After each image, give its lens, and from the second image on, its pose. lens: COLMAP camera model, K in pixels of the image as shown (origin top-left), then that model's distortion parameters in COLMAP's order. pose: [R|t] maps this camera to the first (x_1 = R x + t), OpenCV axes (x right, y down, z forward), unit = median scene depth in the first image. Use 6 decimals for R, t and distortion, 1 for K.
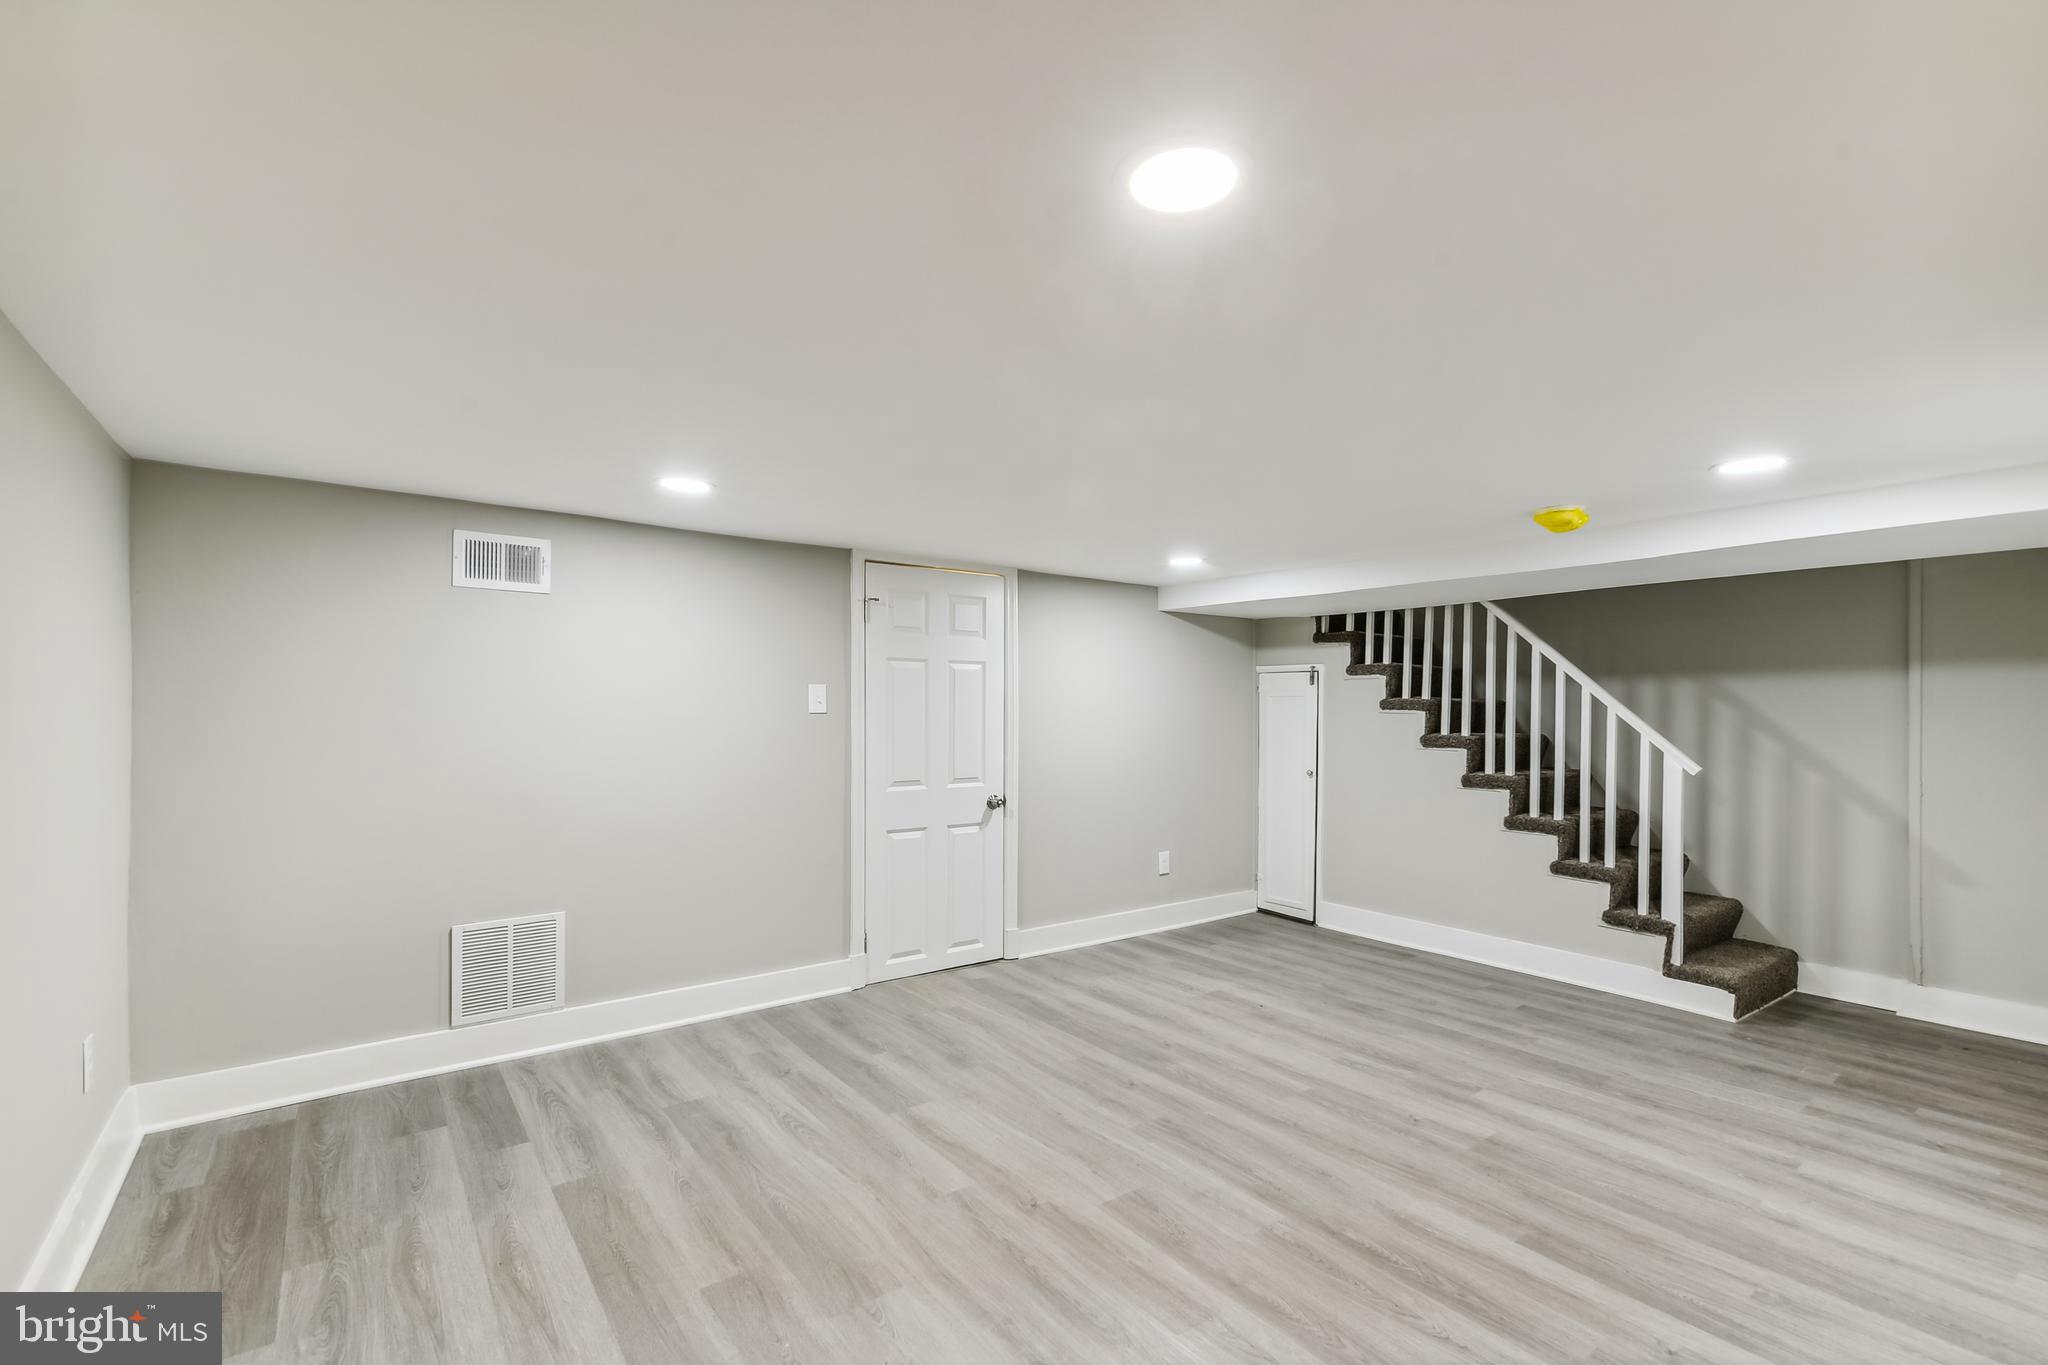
lens RADIAL K [[926.4, 0, 1037.8], [0, 926.4, 702.9], [0, 0, 1]] dist [0.009756, -0.006691]
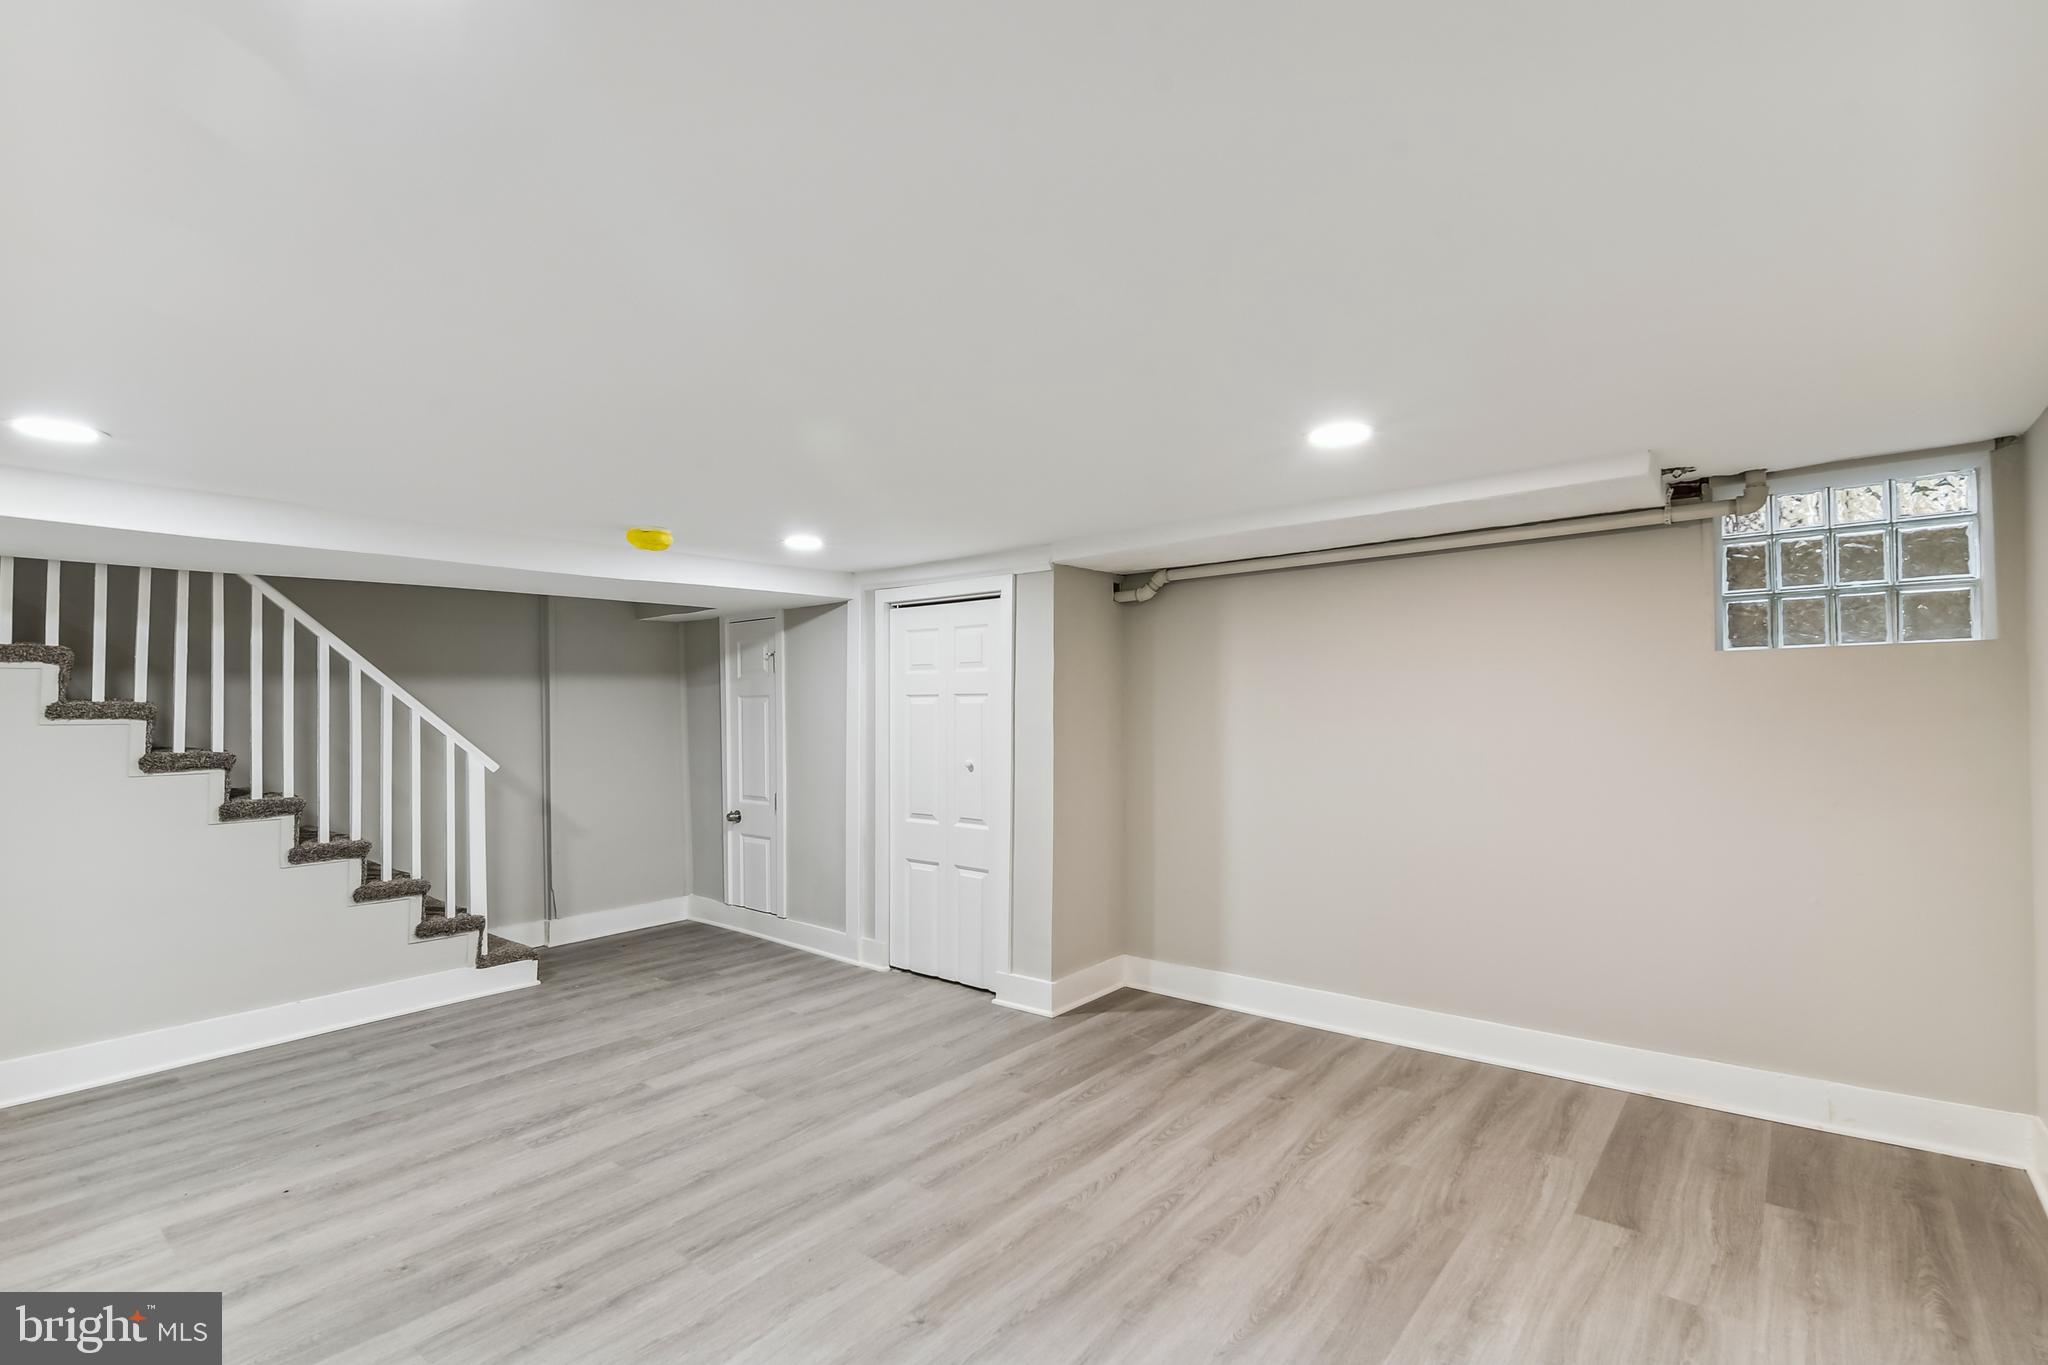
lens RADIAL K [[926.4, 0, 1037.9], [0, 926.4, 679.3], [0, 0, 1]] dist [0.009756, -0.006691]
pose [[-0.241426, 0.024089, 0.970120, -0.522071], [0.008743, 0.999705, -0.022647, 0.000475], [-0.970380, 0.003014, -0.241565, 0.690912]]
